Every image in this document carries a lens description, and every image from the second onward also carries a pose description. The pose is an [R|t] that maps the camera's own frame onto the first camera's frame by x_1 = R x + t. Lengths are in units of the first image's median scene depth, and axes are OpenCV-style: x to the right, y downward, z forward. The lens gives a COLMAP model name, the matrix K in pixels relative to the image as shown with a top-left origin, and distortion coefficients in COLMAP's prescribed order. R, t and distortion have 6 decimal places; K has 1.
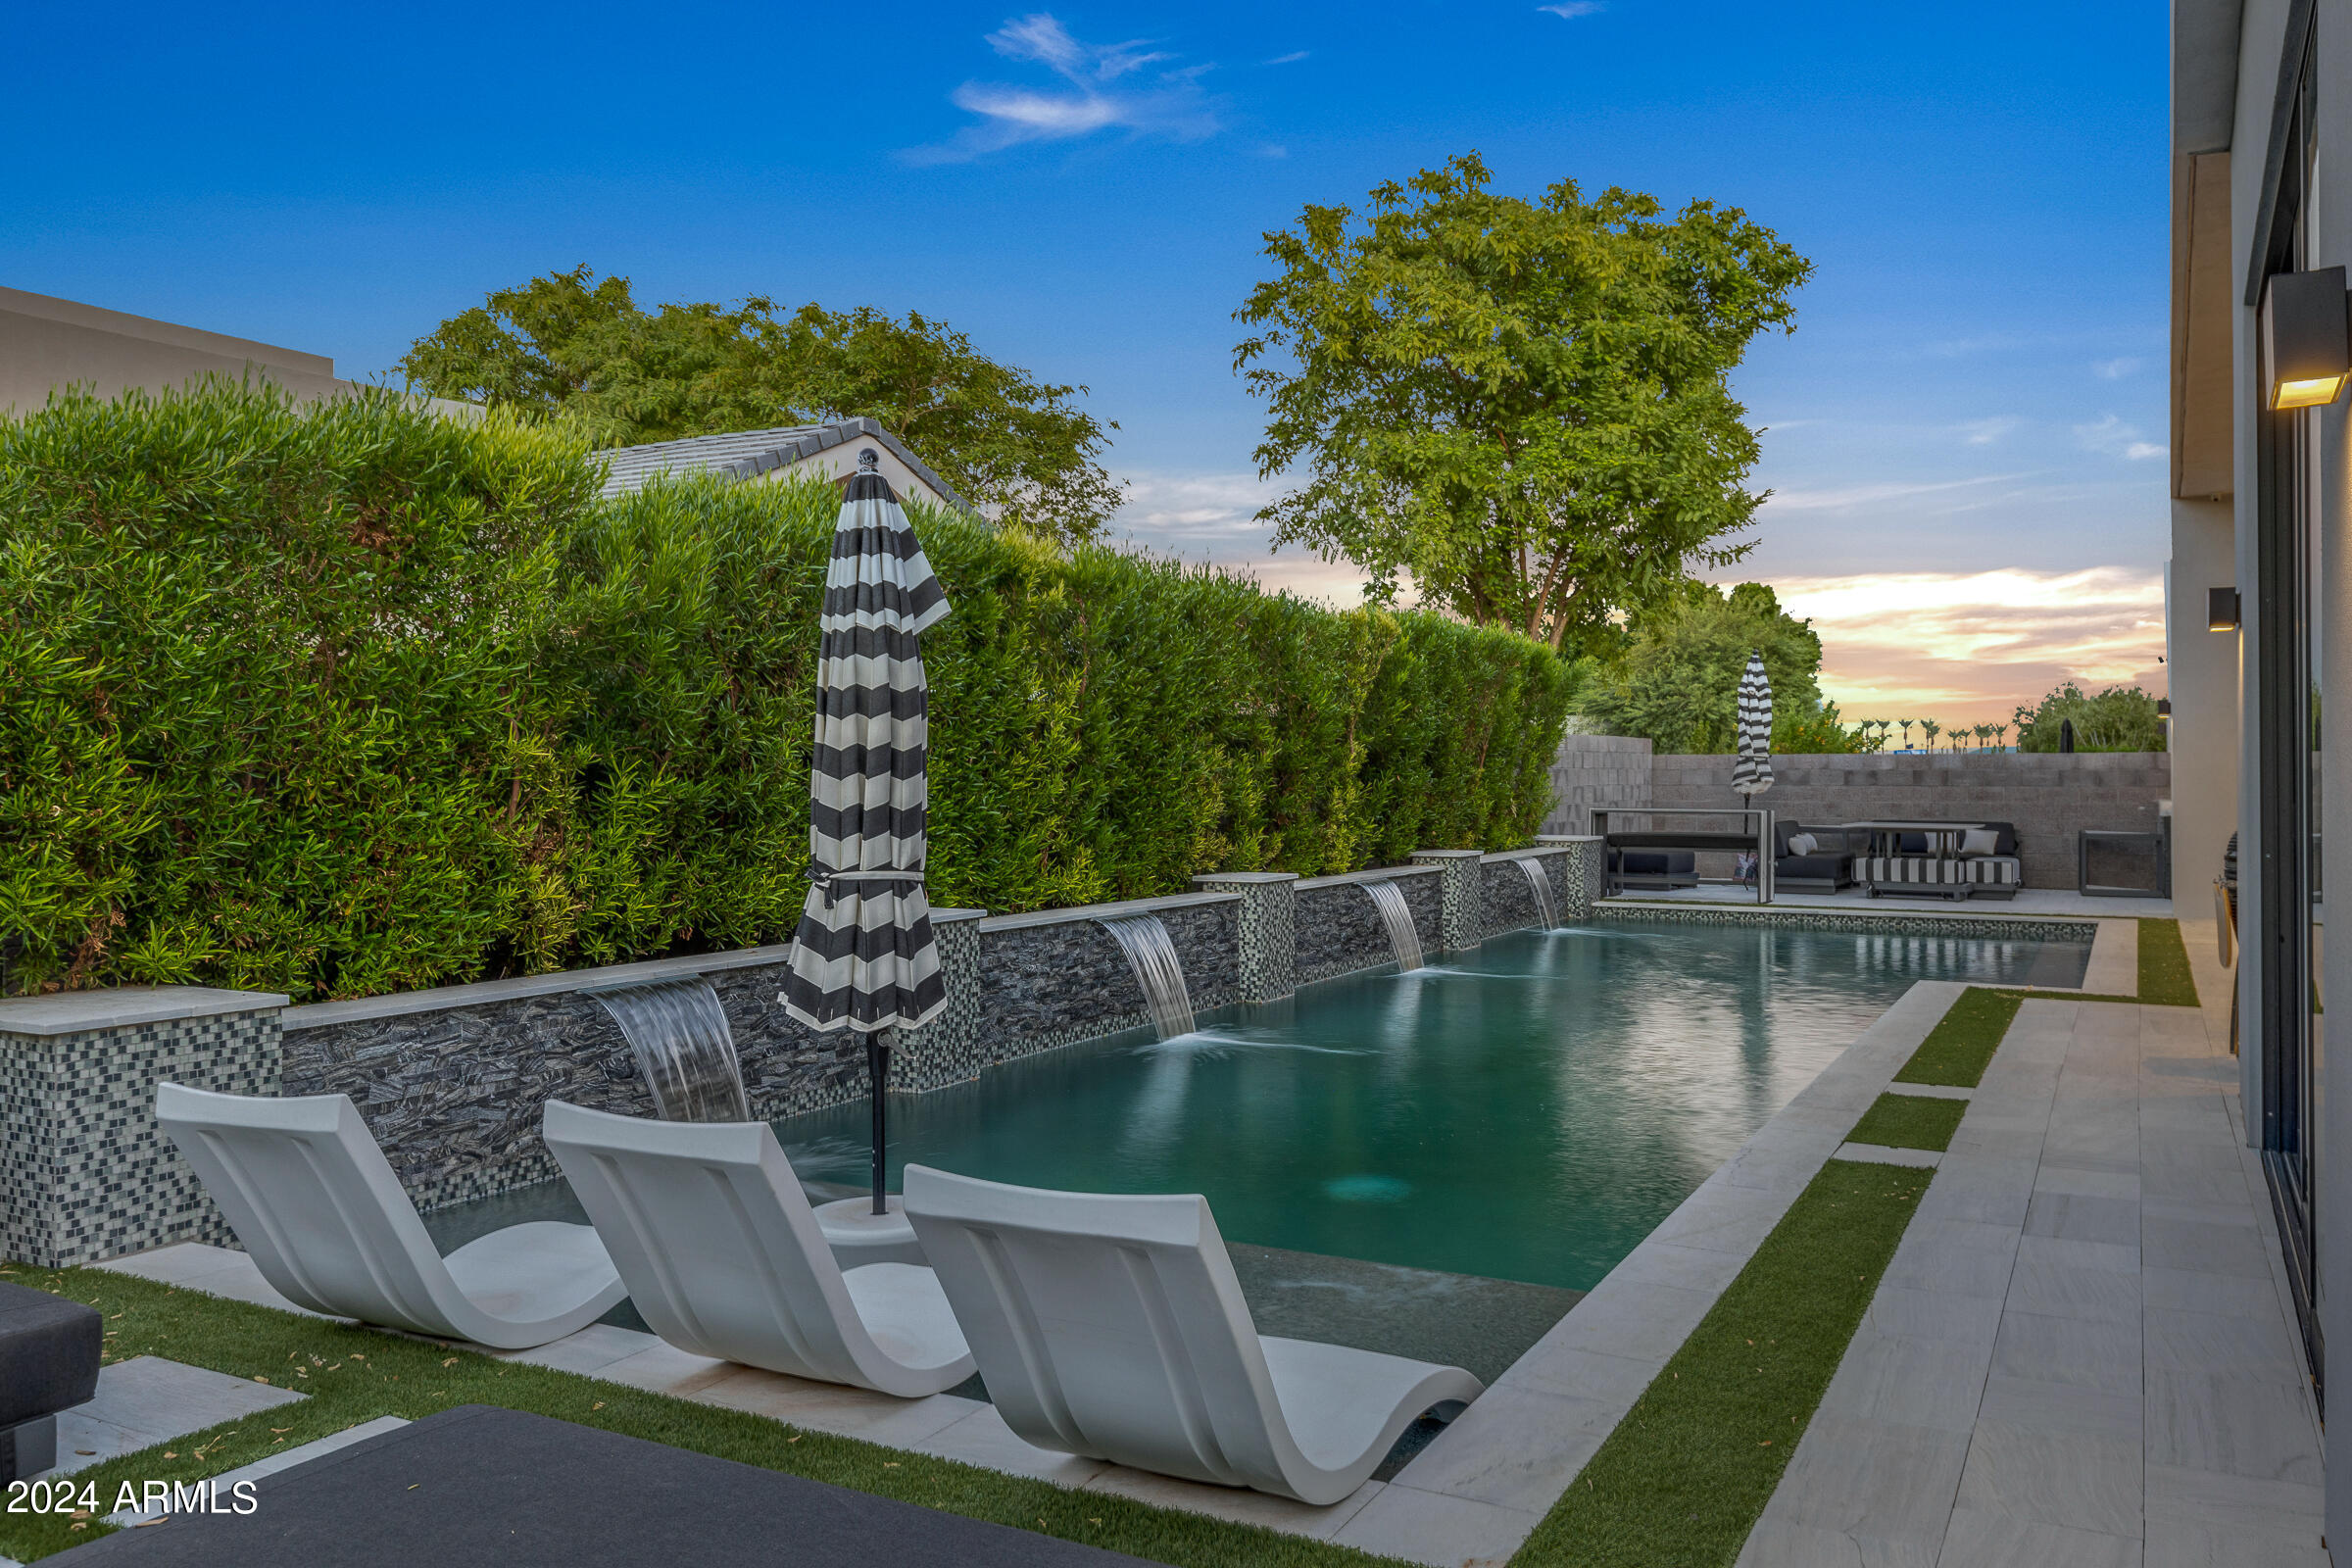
lens RADIAL K [[1759.8, 0, 1168.5], [0, 1759.8, 778.2], [0, 0, 1]] dist [-0.004371, 0.001146]
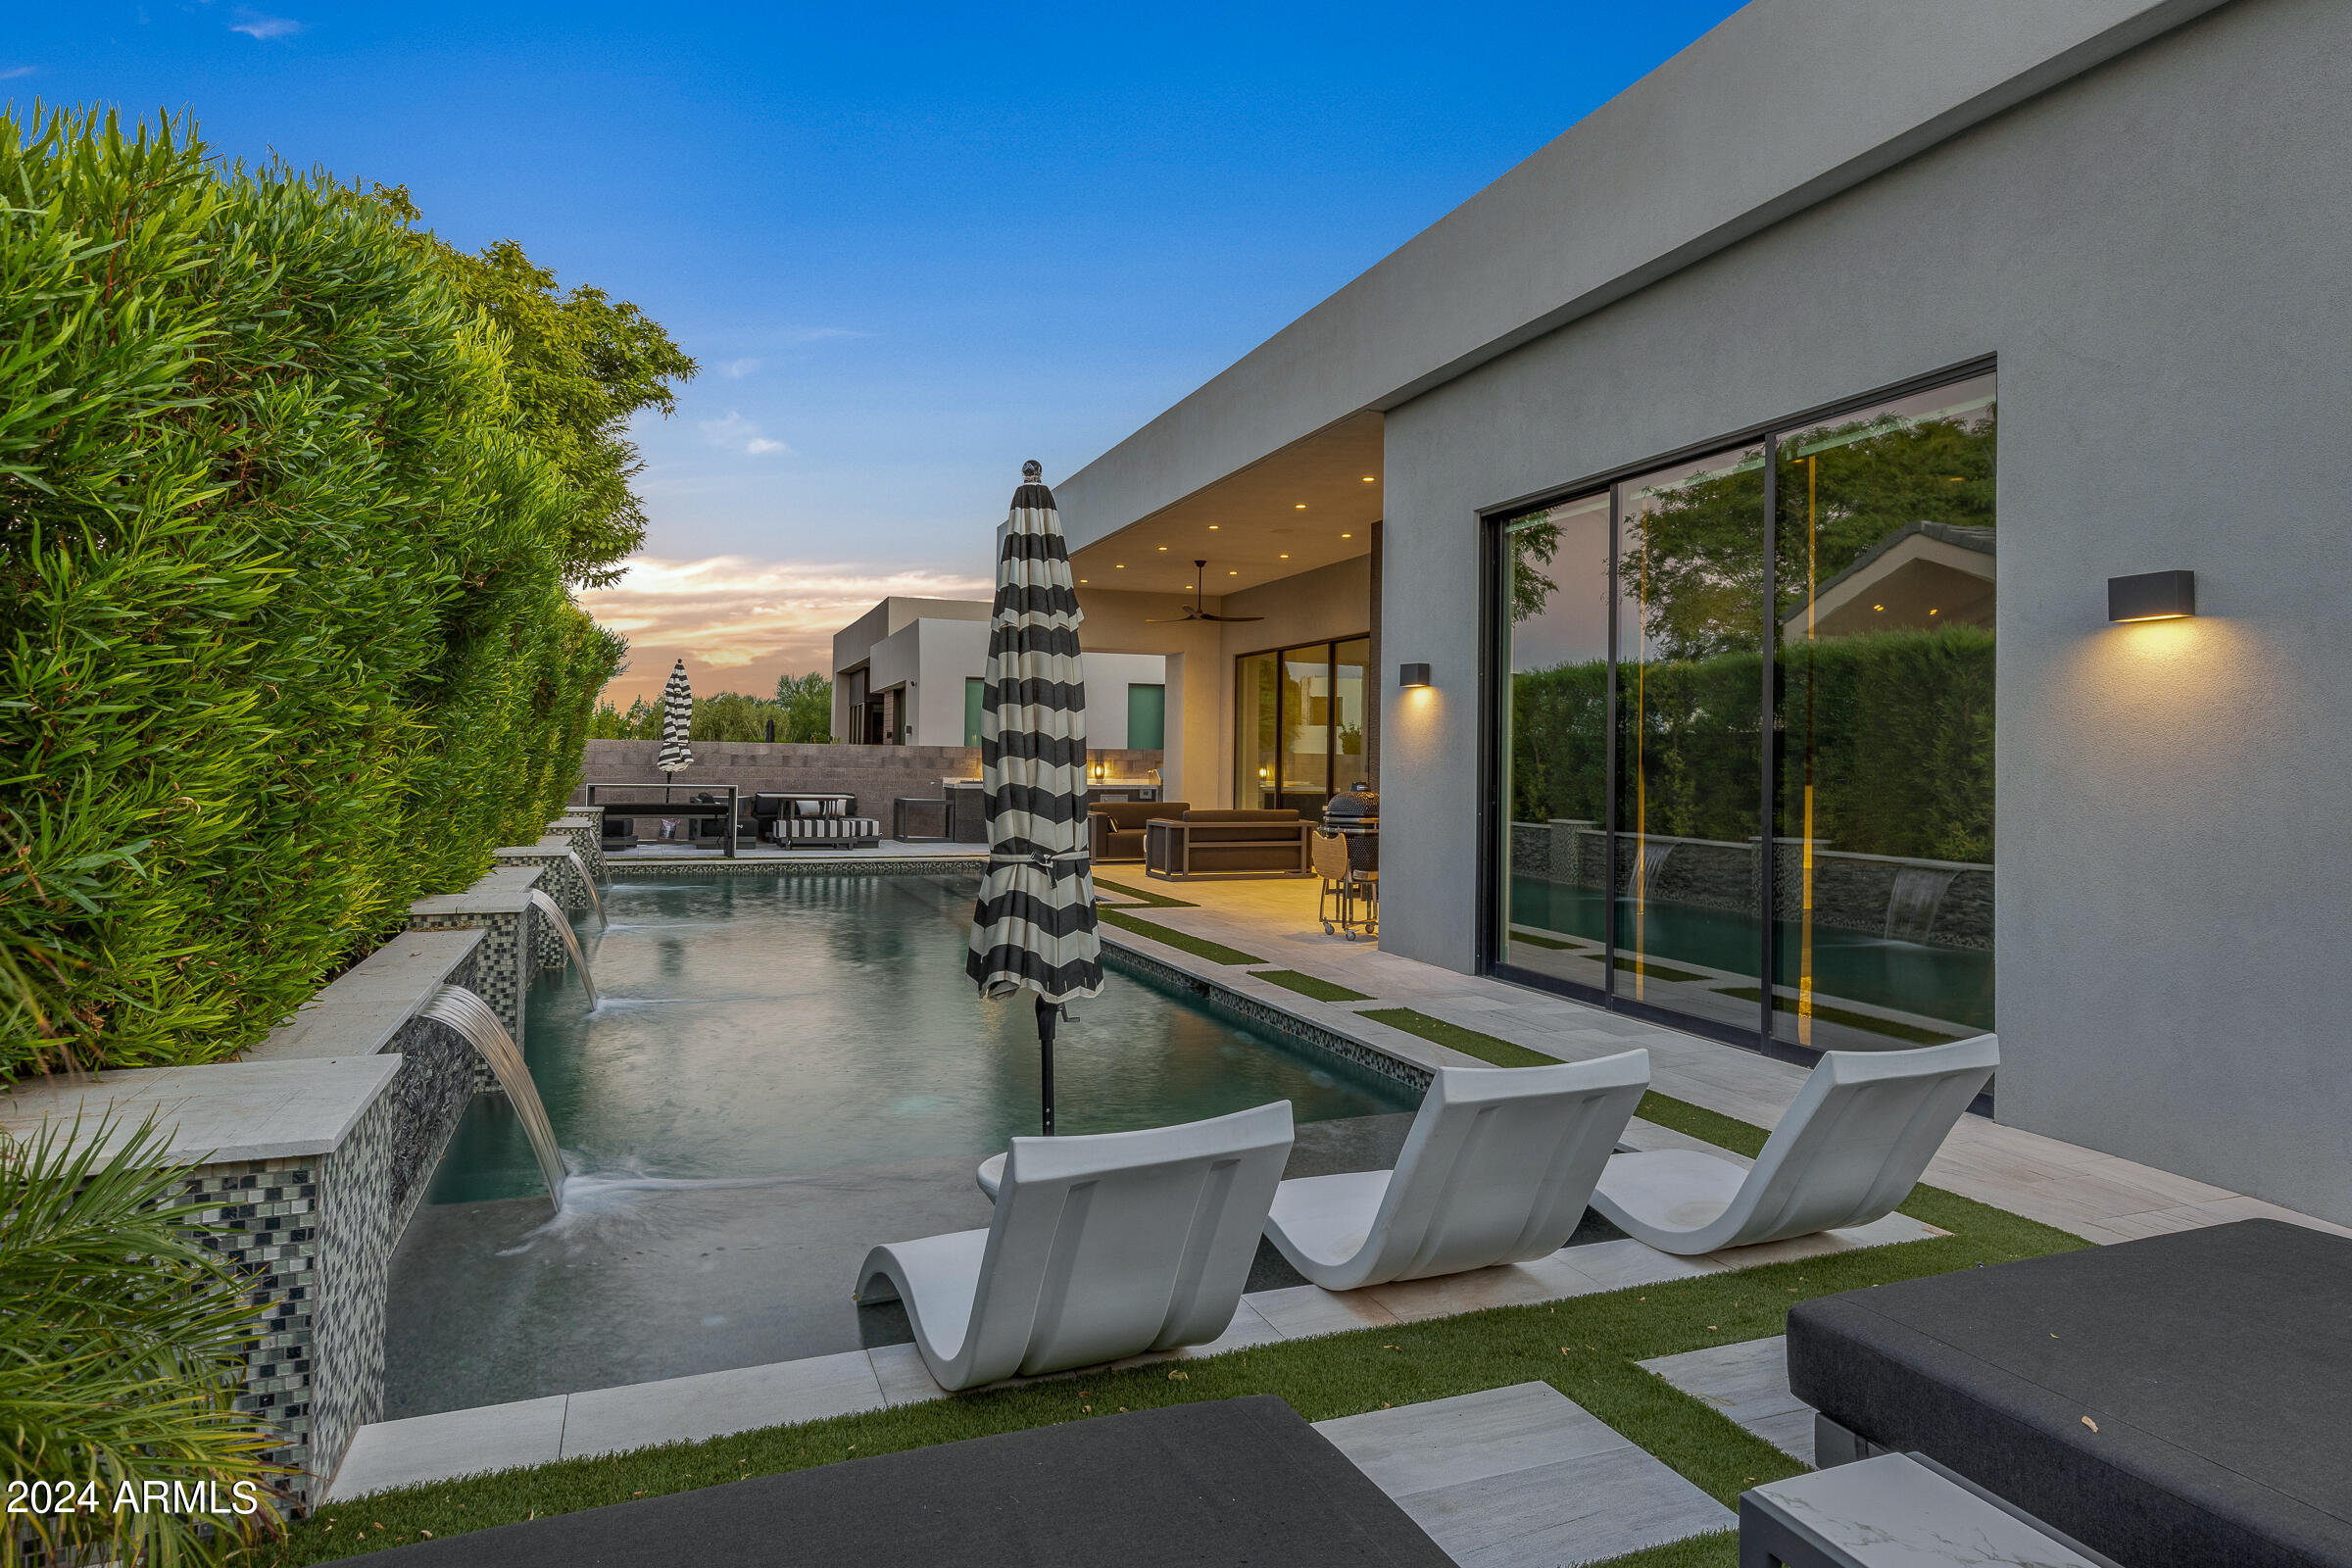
lens RADIAL K [[1331.6, 0, 1214.6], [0, 1331.6, 748.6], [0, 0, 1]] dist [-0.000442, 0.002338]
pose [[0.642338, 0.019262, 0.766179, -0.161719], [-0.013821, 0.999813, -0.013549, -0.000296], [-0.766297, -0.001887, 0.642484, 0.086709]]
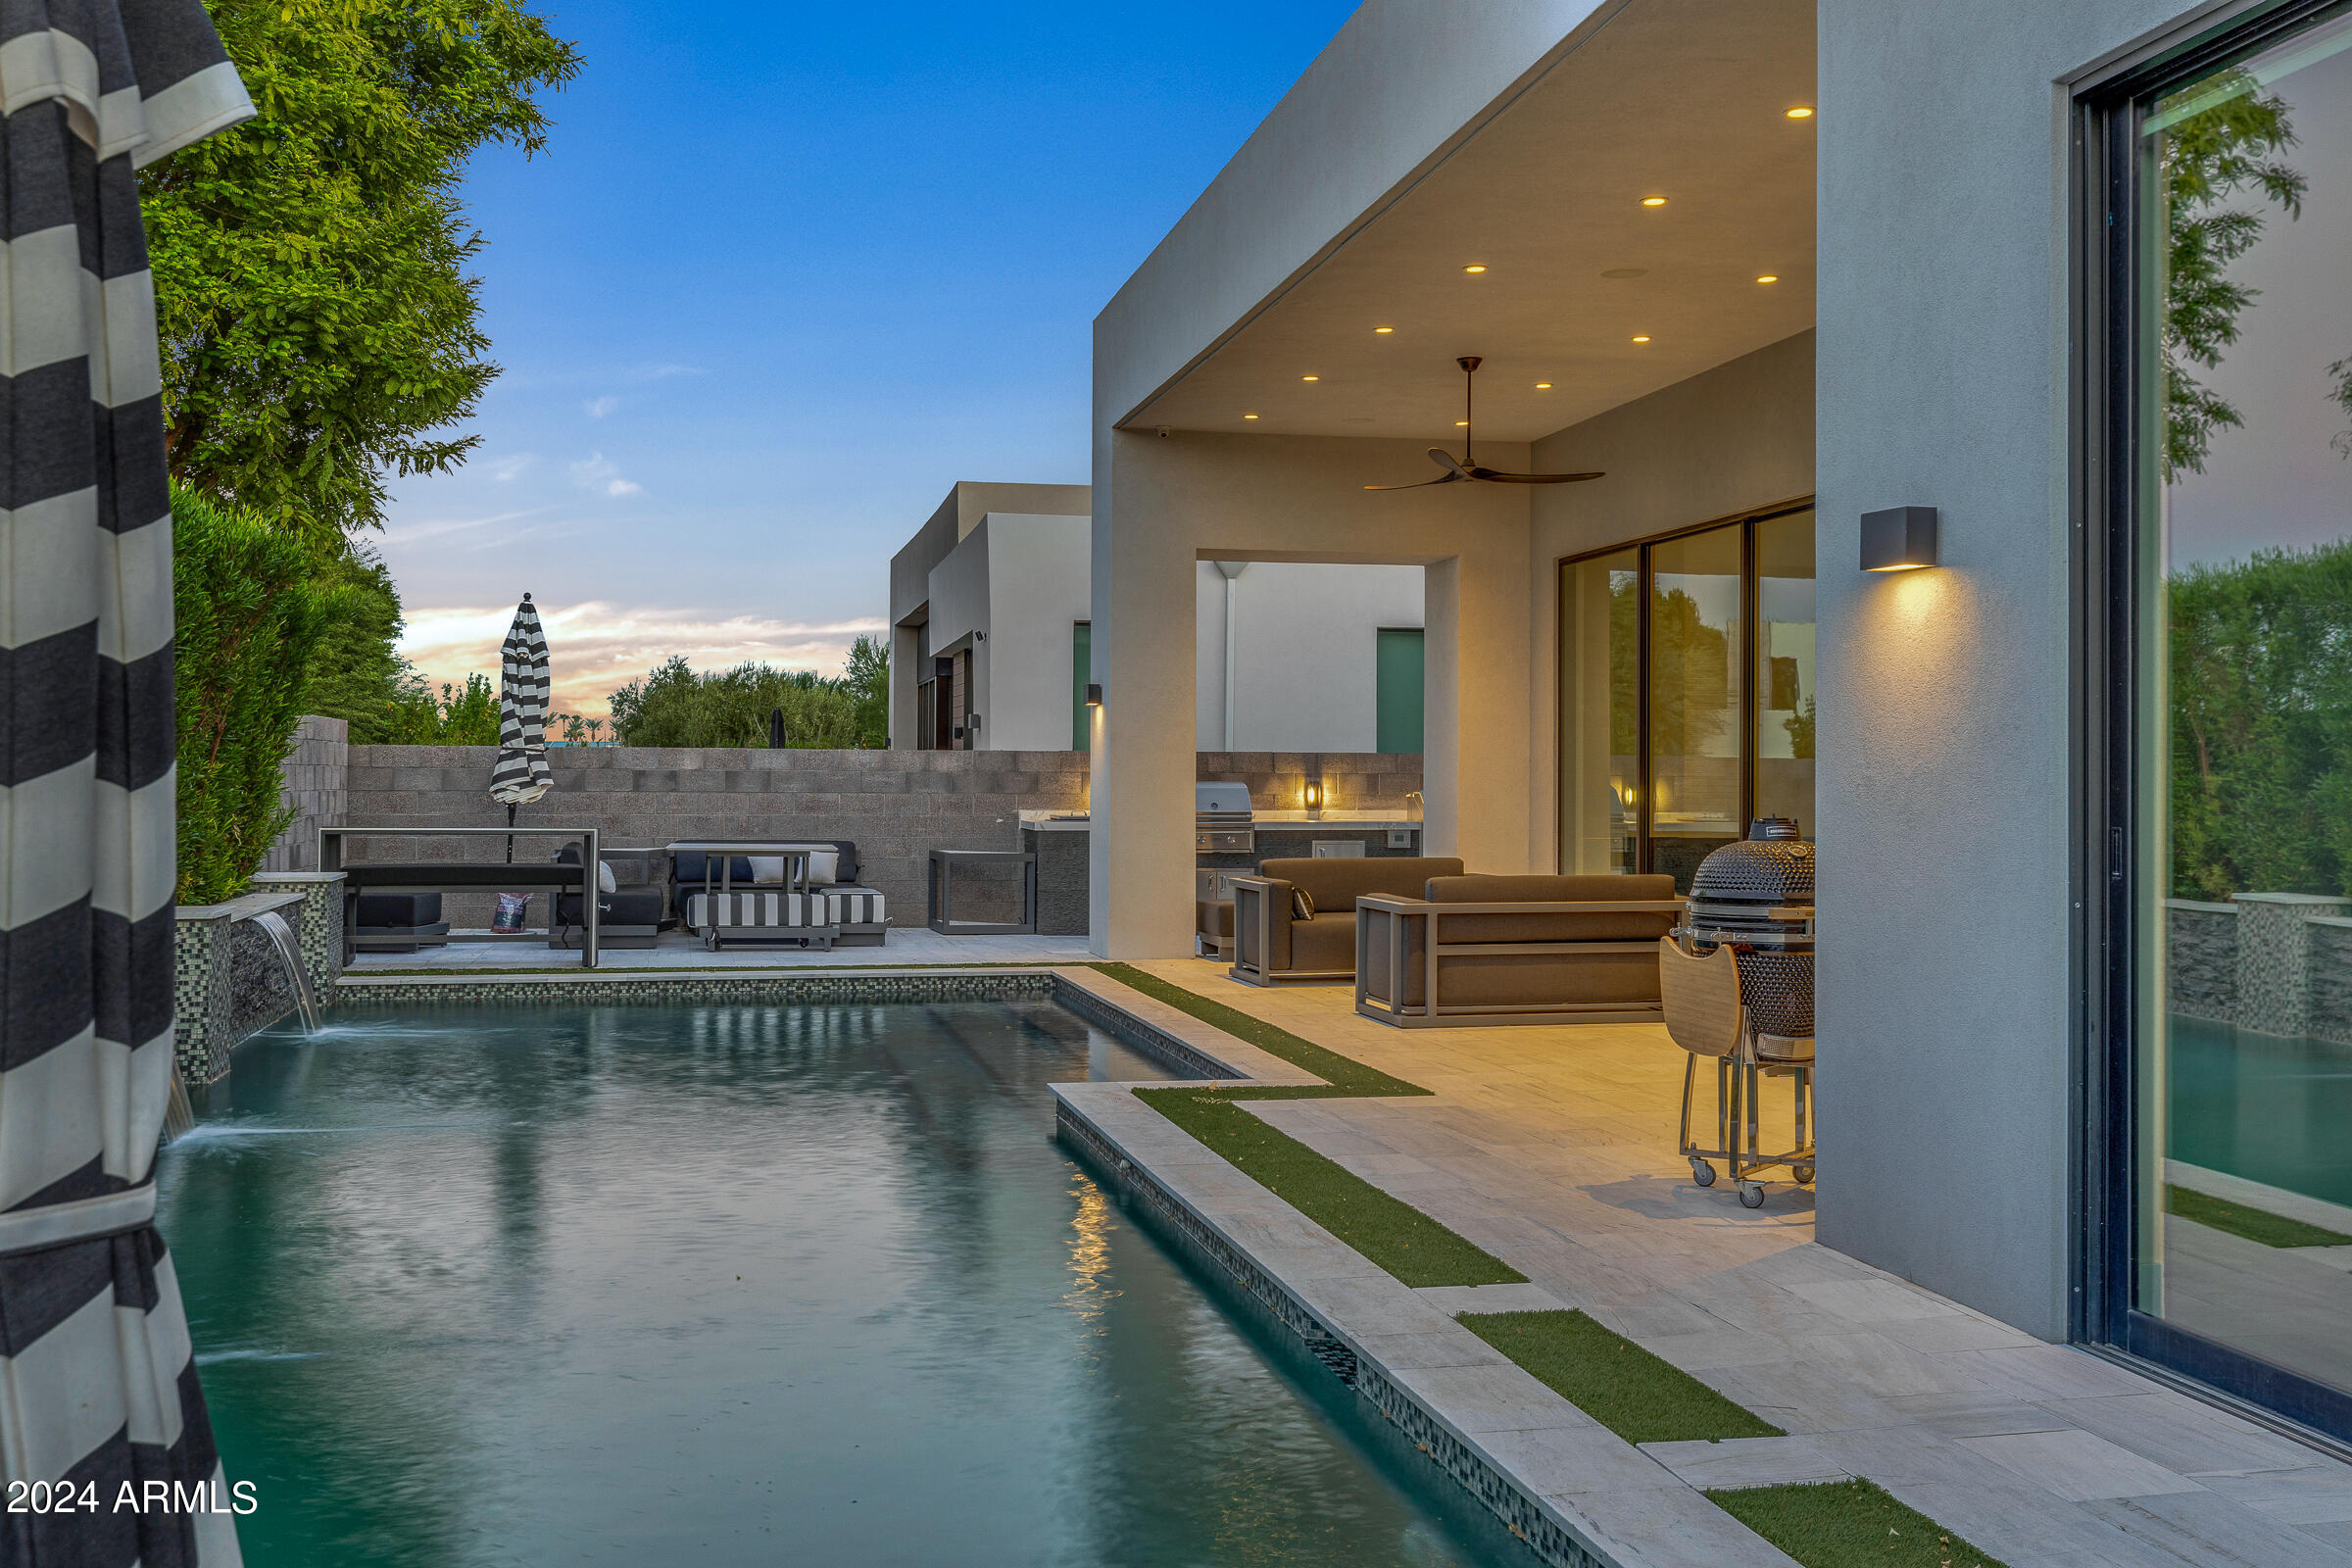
lens RADIAL K [[2299.5, 0, 1278.9], [0, 2299.5, 762.9], [0, 0, 1]] dist [0.004642, 0.000000]
pose [[0.740891, 0.010087, 0.671550, -0.052151], [-0.005143, 0.999943, -0.009345, -0.000081], [-0.671606, 0.003469, 0.740900, 0.146891]]
